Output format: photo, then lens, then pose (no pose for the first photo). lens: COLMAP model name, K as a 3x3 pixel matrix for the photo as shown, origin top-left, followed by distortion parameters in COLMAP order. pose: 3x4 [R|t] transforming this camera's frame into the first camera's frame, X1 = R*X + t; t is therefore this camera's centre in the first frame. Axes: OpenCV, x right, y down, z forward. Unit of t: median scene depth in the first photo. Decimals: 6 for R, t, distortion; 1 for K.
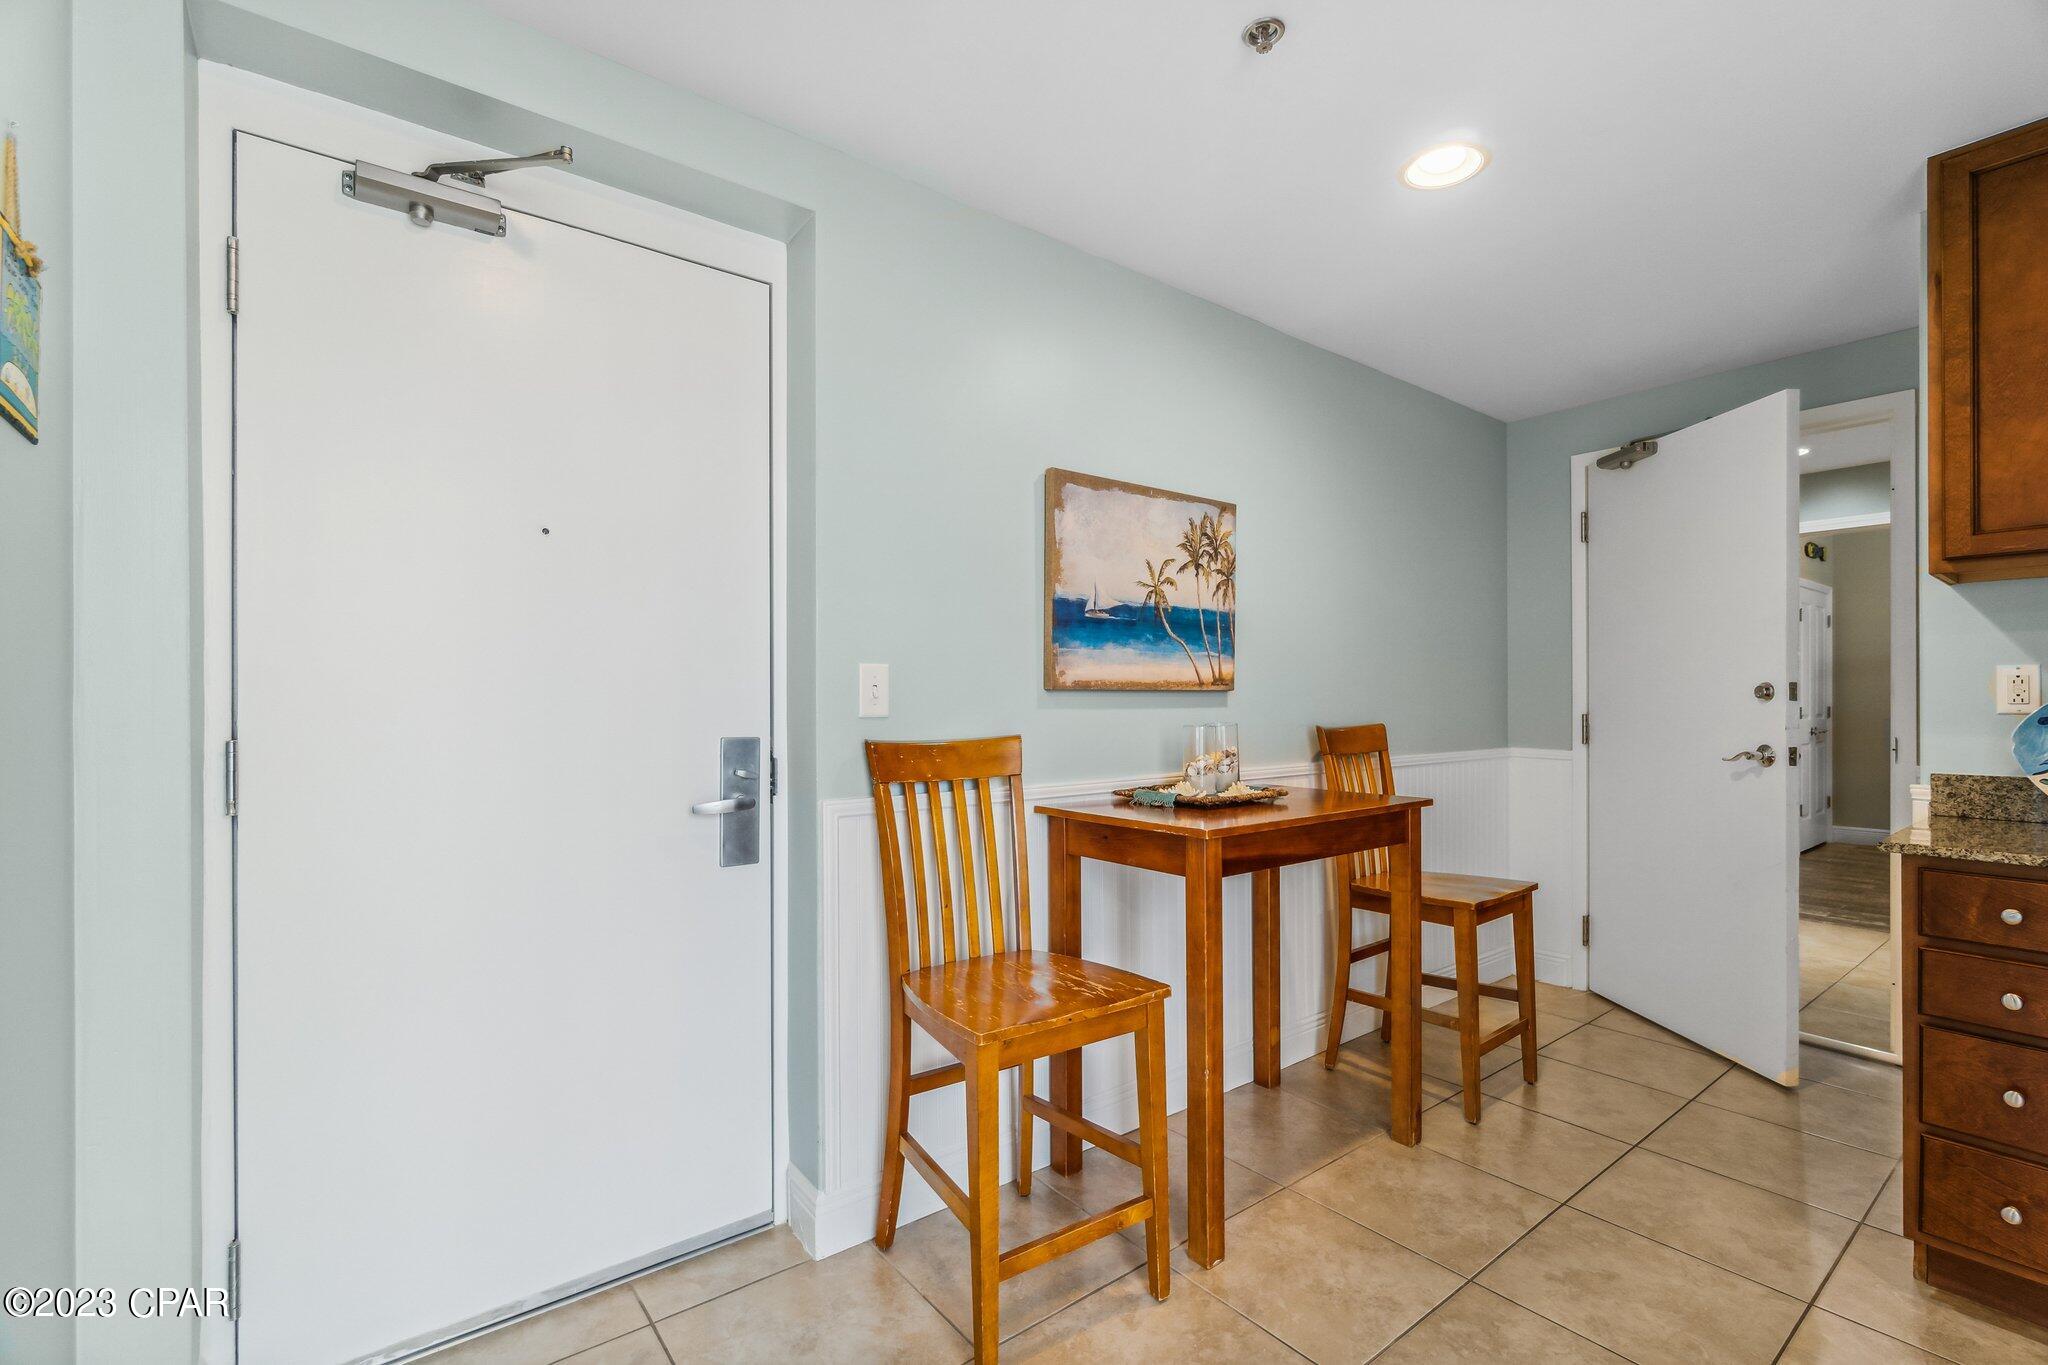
lens RADIAL K [[899.1, 0, 1037.6], [0, 899.1, 696.6], [0, 0, 1]] dist [-0.001927, 0.000112]
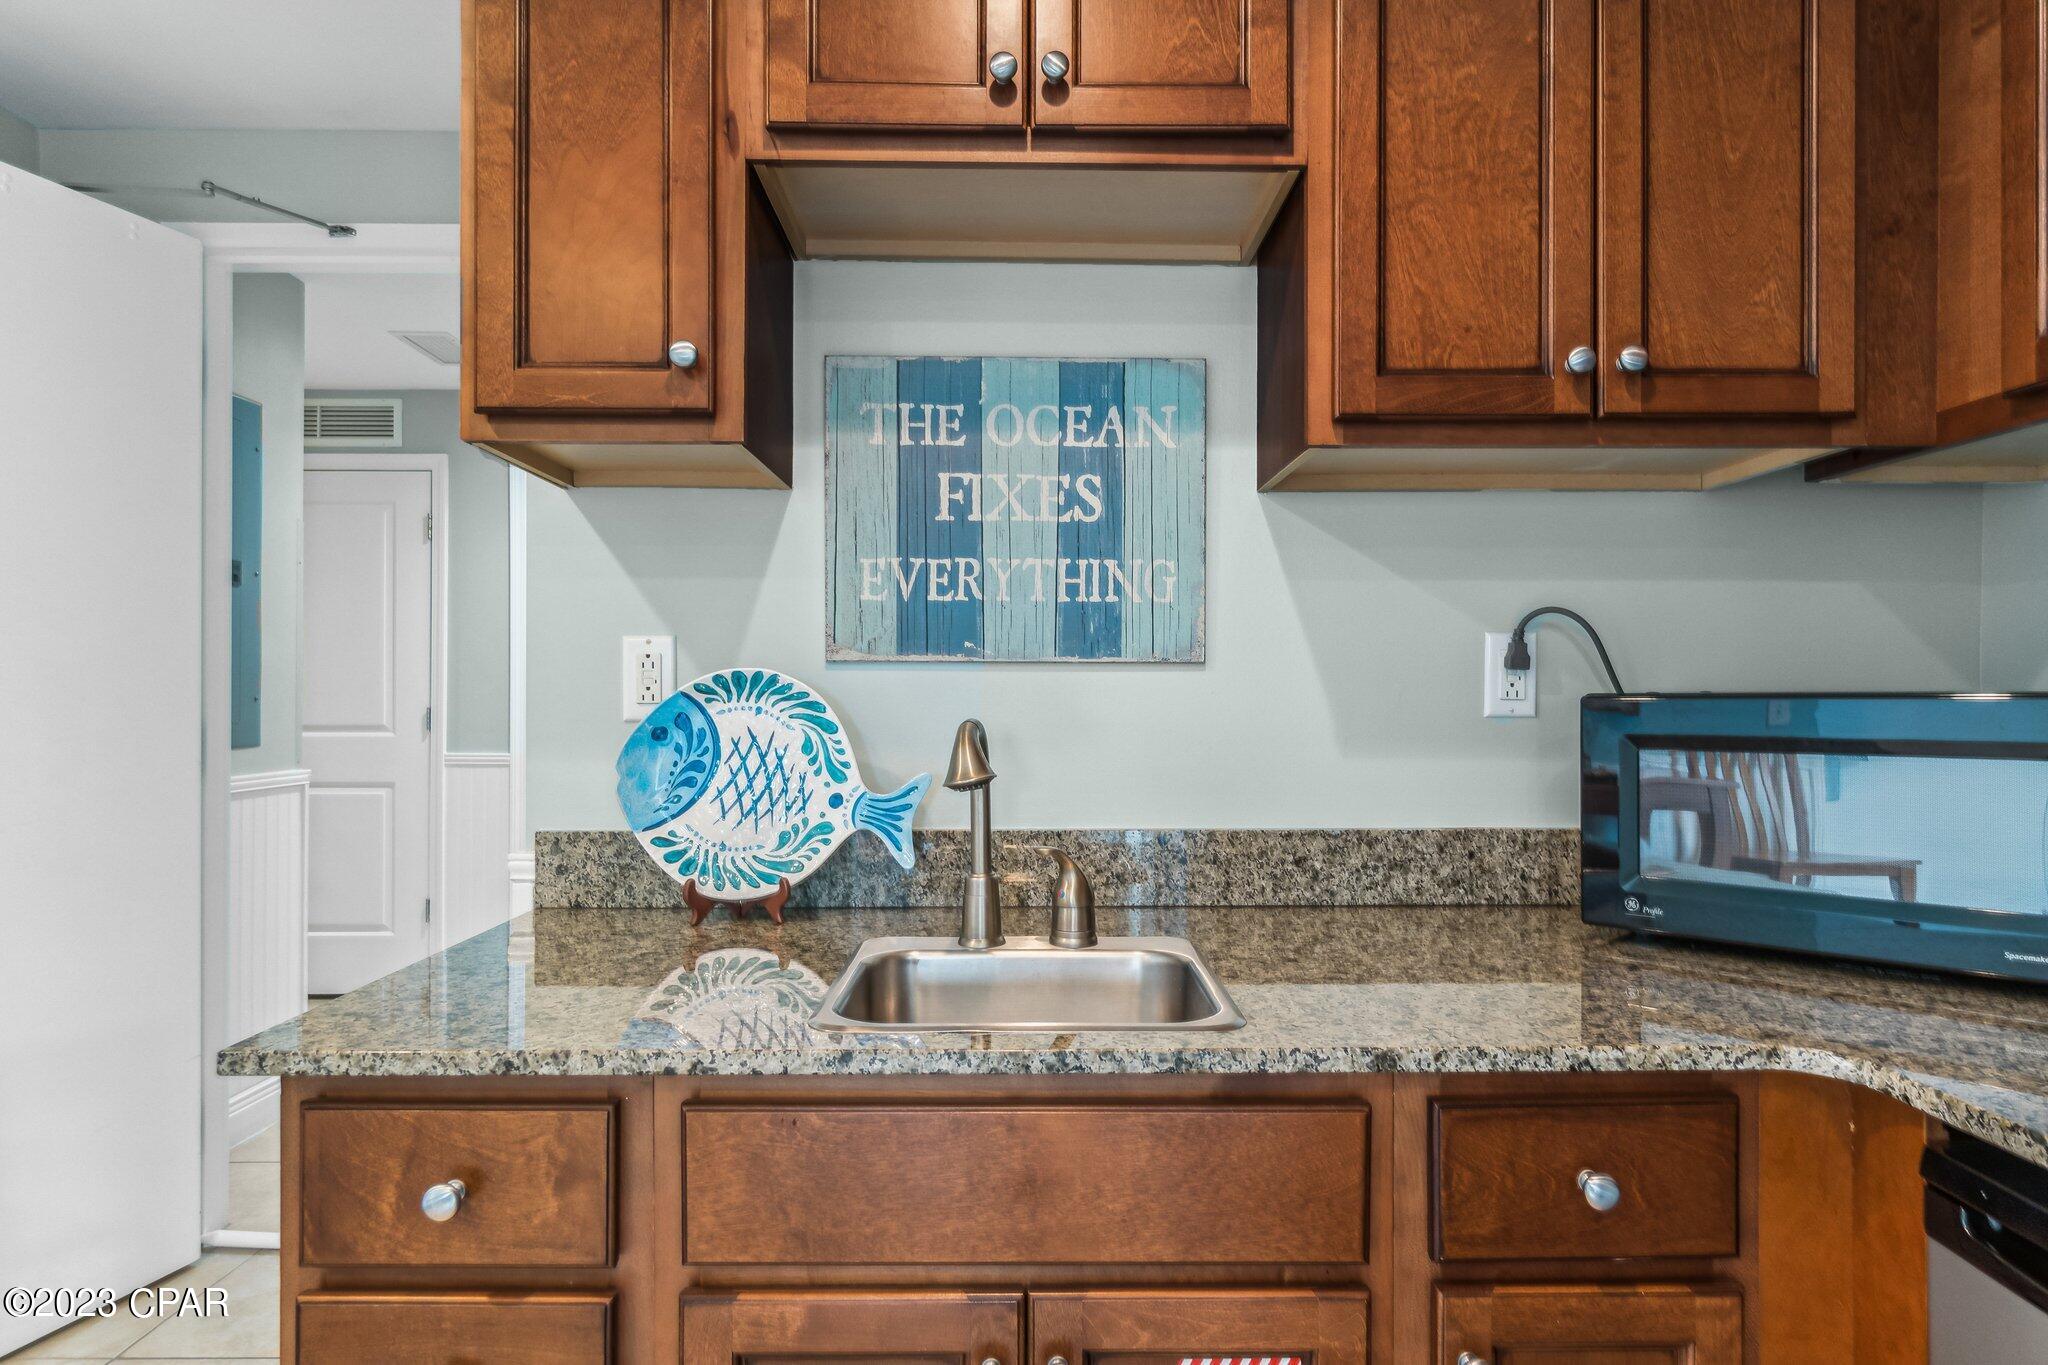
lens RADIAL K [[1208.1, 0, 1030.7], [0, 1208.1, 692.2], [0, 0, 1]] dist [0.009387, -0.000985]
pose [[0.605857, 0.004317, 0.795562, 0.628265], [-0.005648, 0.999983, -0.001125, -0.000002], [-0.795553, -0.003812, 0.605872, 0.335129]]
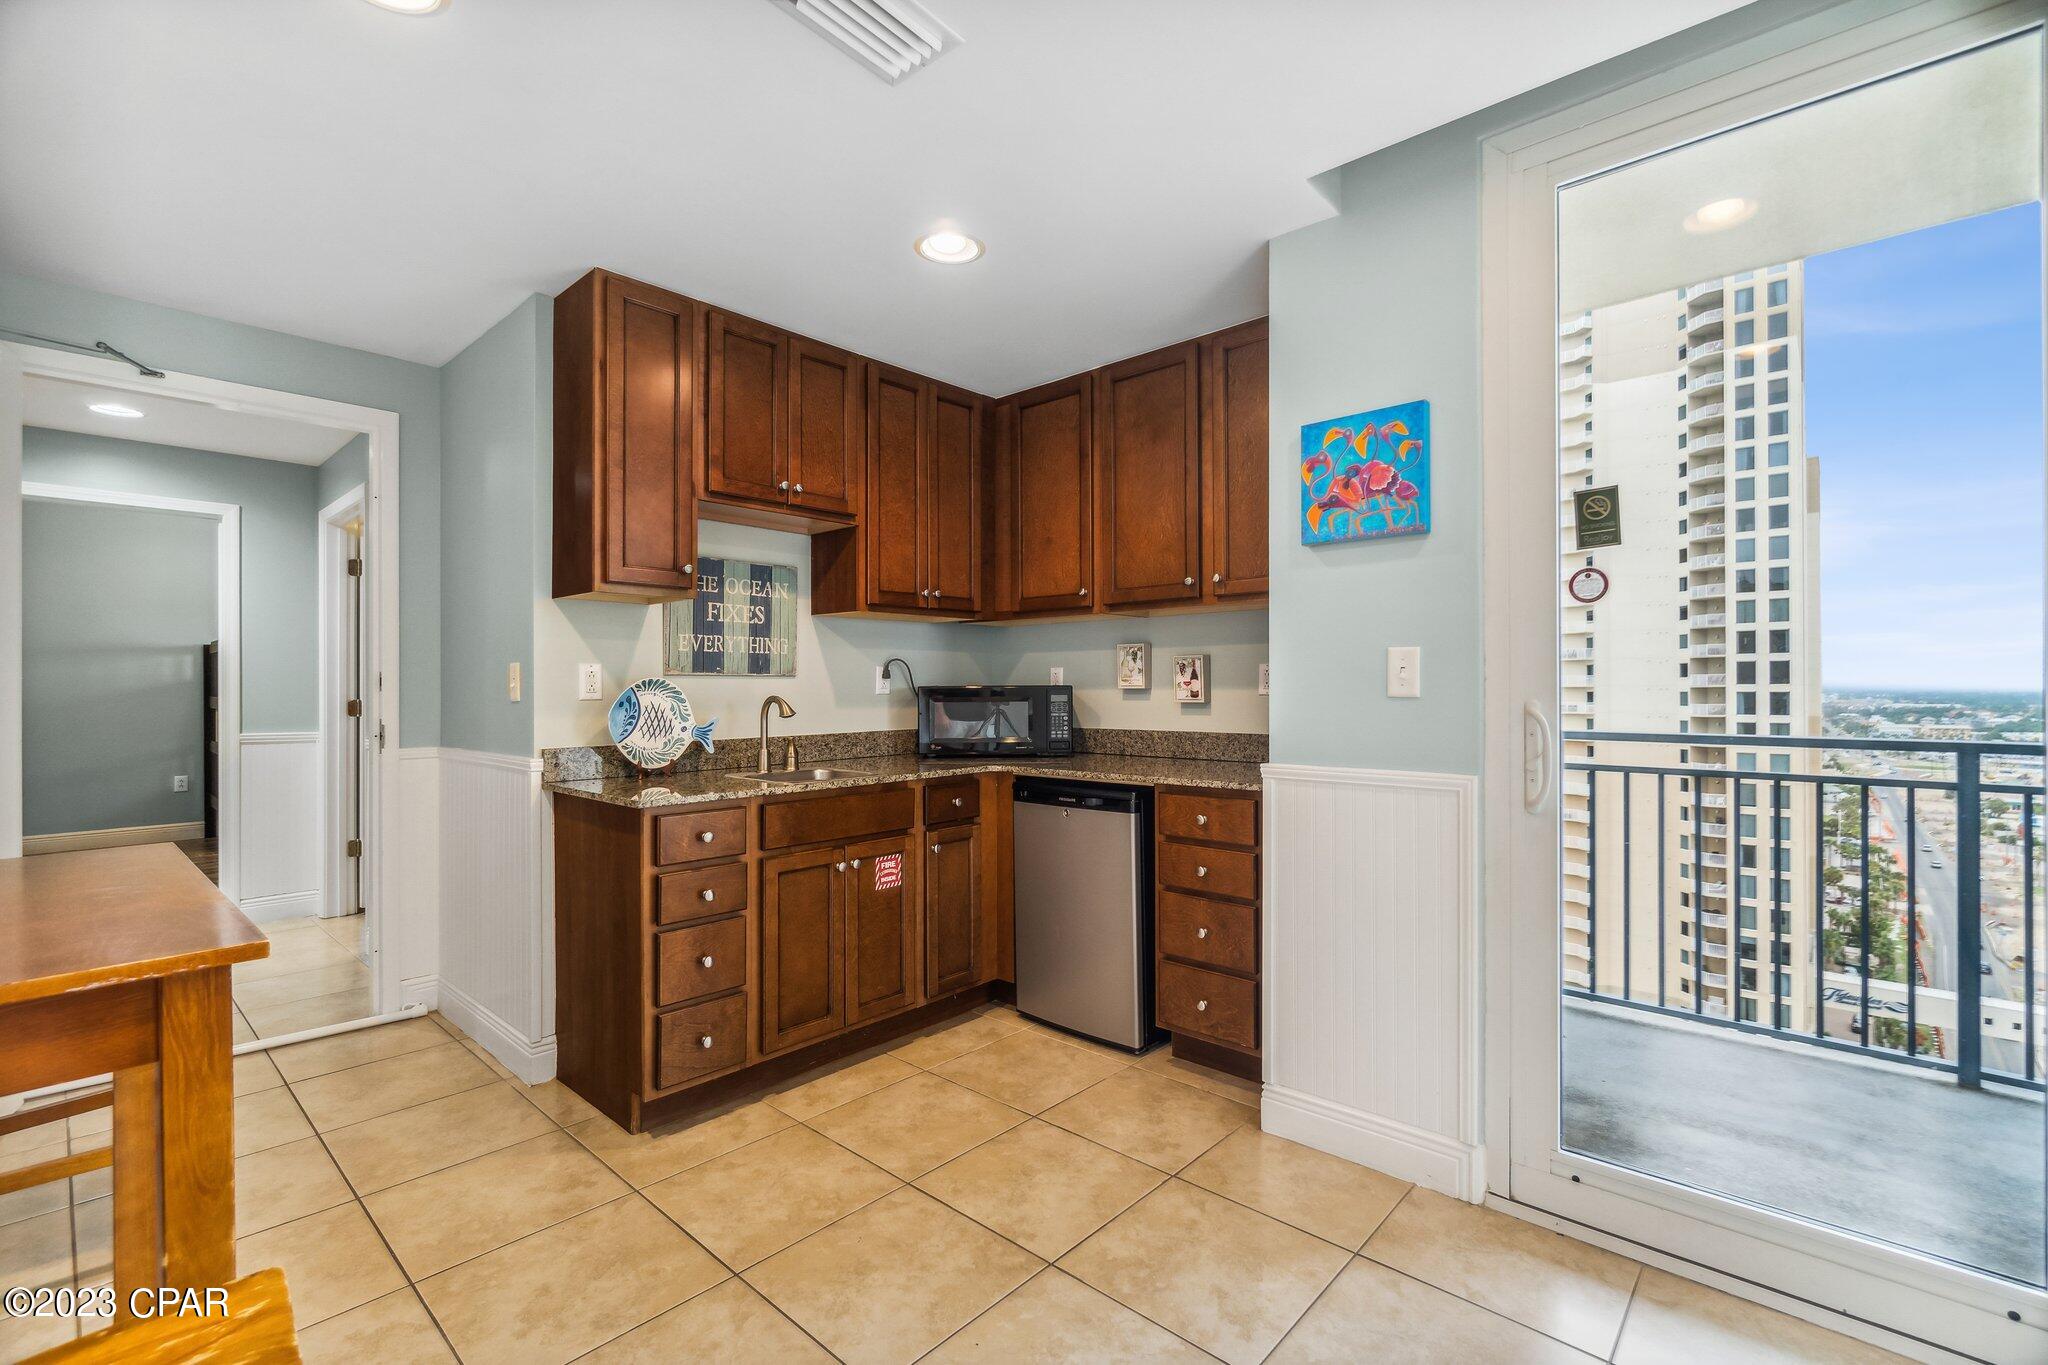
lens RADIAL K [[899.1, 0, 1026.5], [0, 899.1, 678.4], [0, 0, 1]] dist [-0.001927, 0.000112]
pose [[-0.164820, 0.008849, 0.986284, -0.358989], [-0.001391, 0.999957, -0.009204, -0.001678], [-0.986323, -0.002889, -0.164800, 0.578586]]
